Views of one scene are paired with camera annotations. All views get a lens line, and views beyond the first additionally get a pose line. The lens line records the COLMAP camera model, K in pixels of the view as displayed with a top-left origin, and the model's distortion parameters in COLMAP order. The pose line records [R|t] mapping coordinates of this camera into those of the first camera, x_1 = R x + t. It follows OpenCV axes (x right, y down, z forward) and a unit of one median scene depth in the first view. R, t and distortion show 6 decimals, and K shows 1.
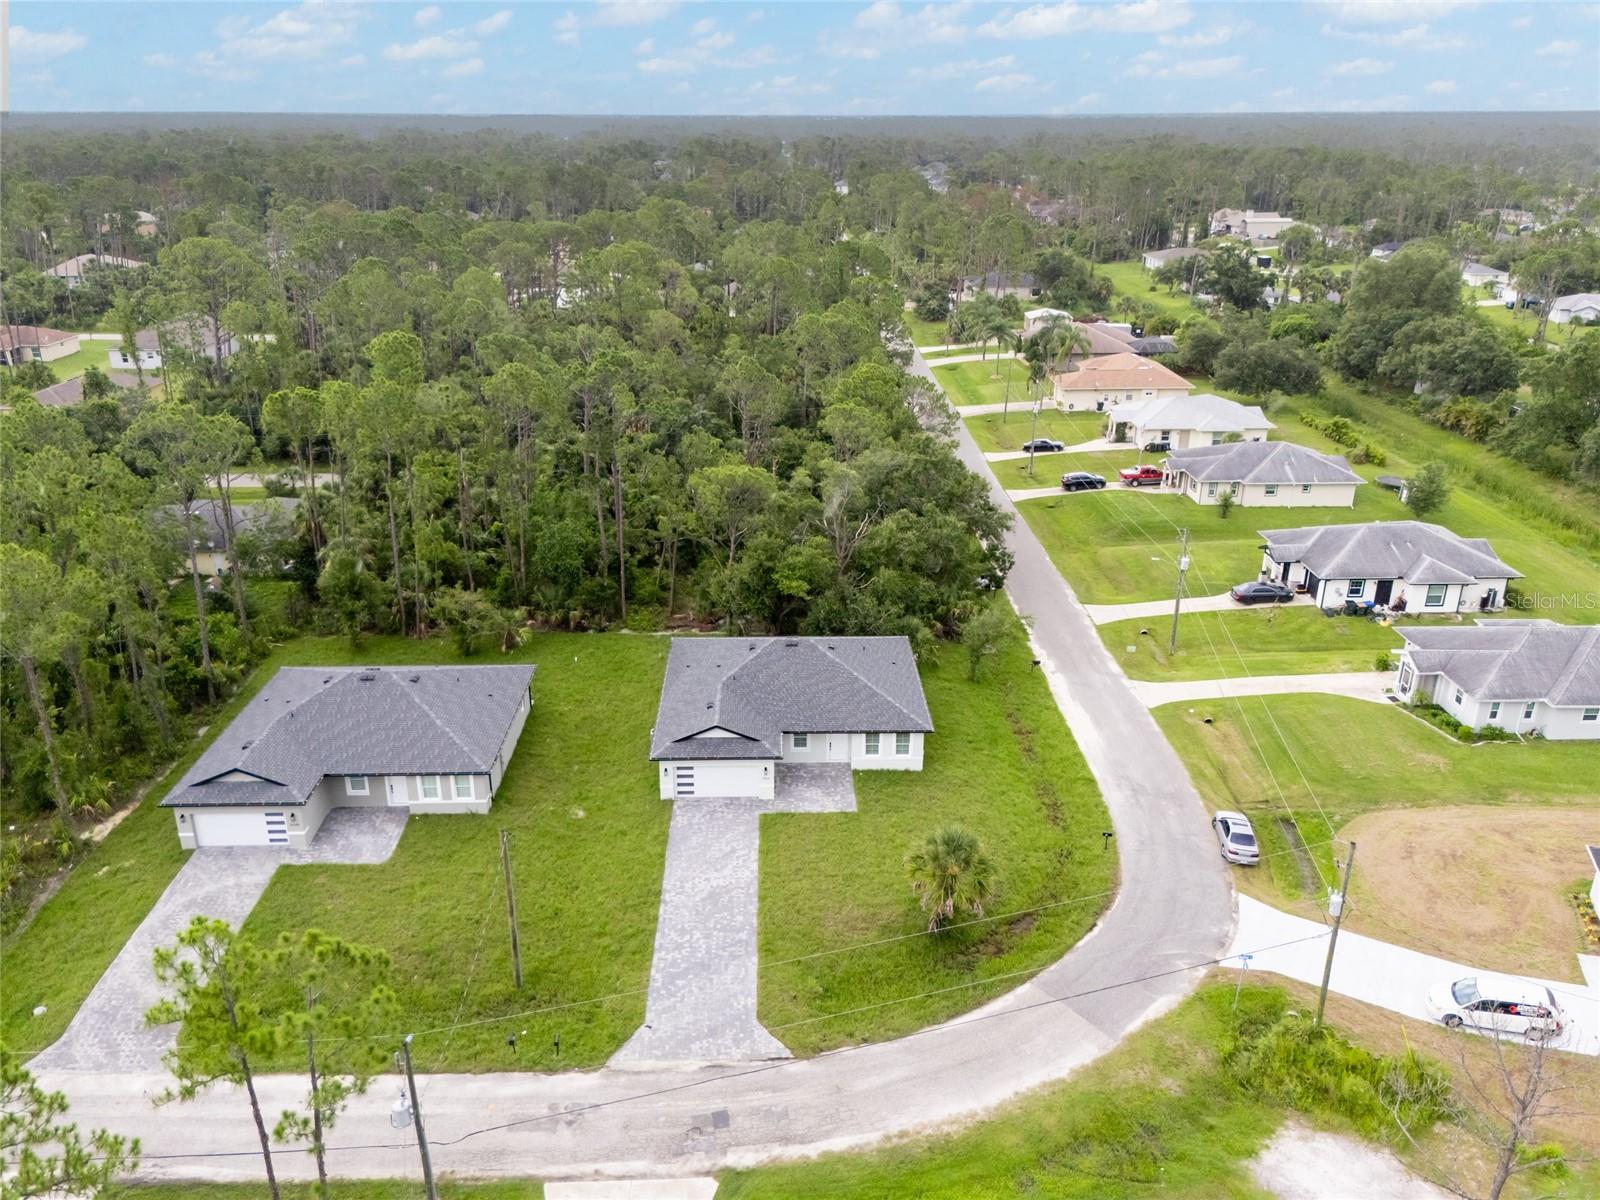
lens RADIAL K [[1283.4, 0, 800.0], [0, 1283.4, 600.0], [0, 0, 1]] dist [0.130697, -0.250845]
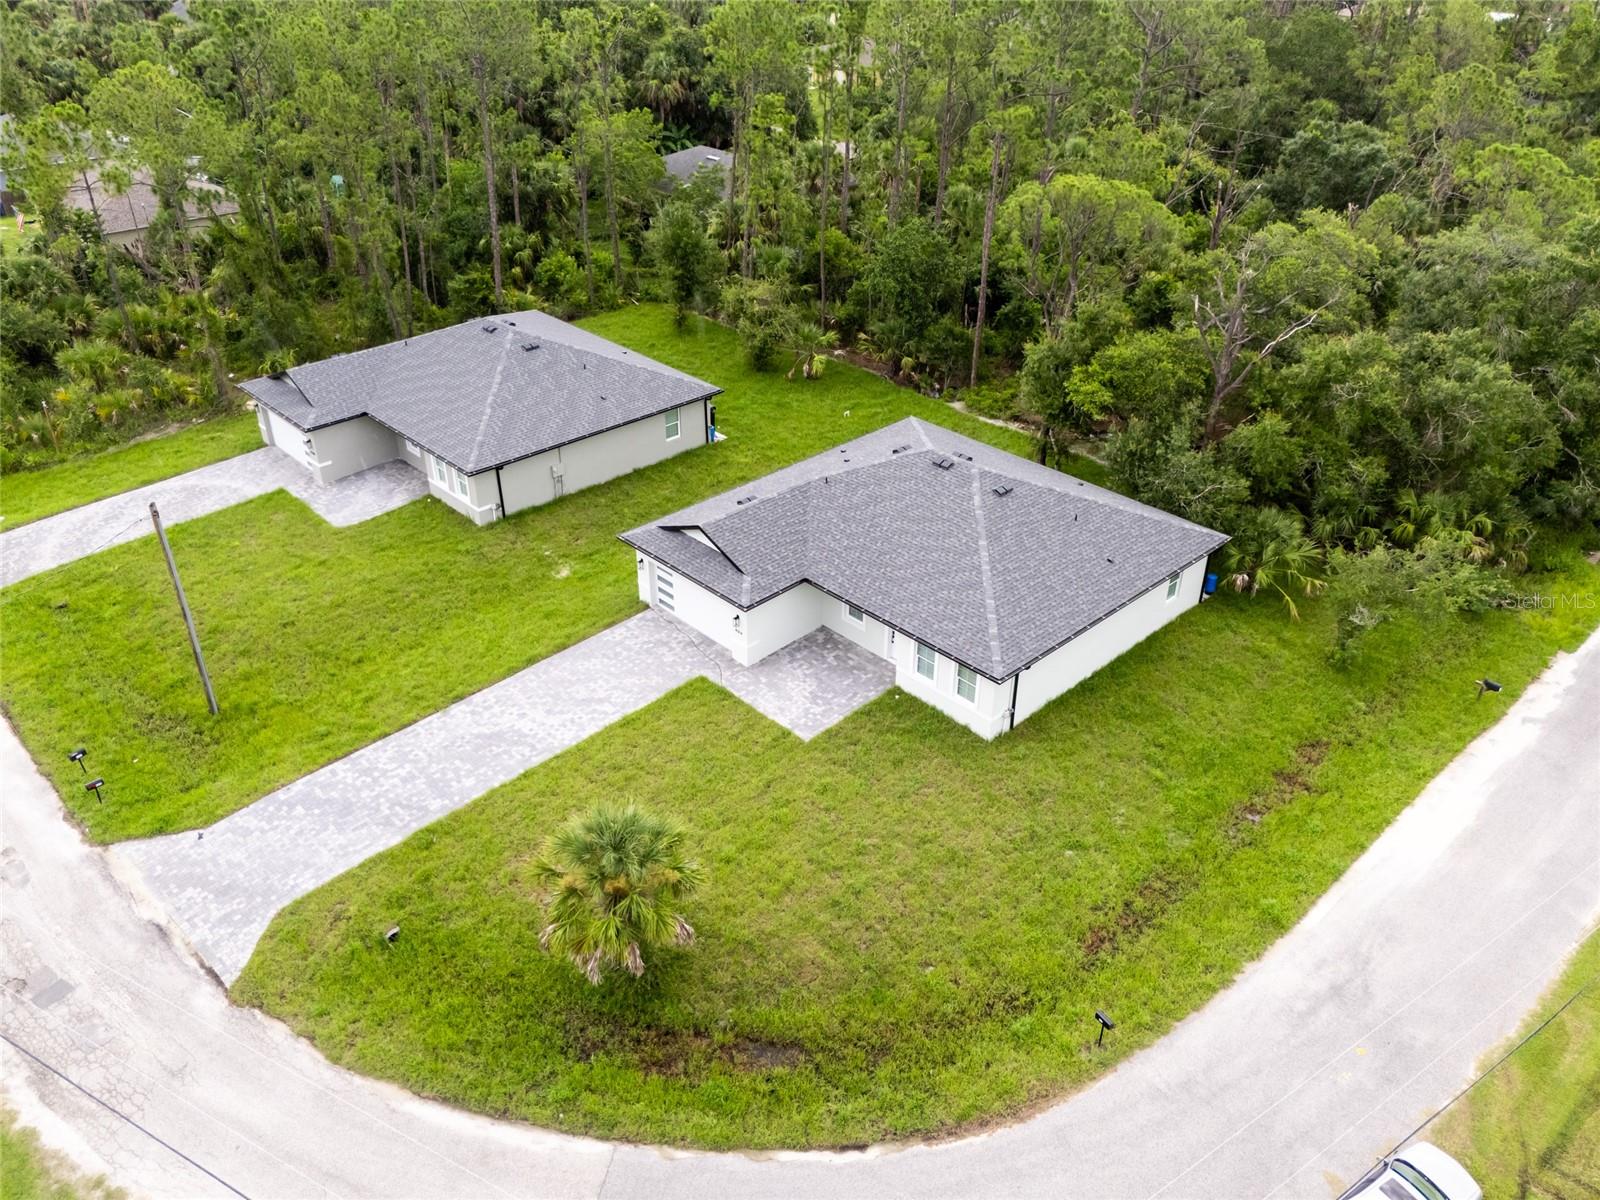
lens RADIAL K [[1241.3, 0, 800.0], [0, 1241.3, 600.0], [0, 0, 1]] dist [0.078116, -0.092355]
pose [[0.666530, 0.387205, -0.637032, 0.314029], [-0.277862, 0.921989, 0.269681, -0.042417], [0.691759, -0.002743, 0.722123, 0.470394]]
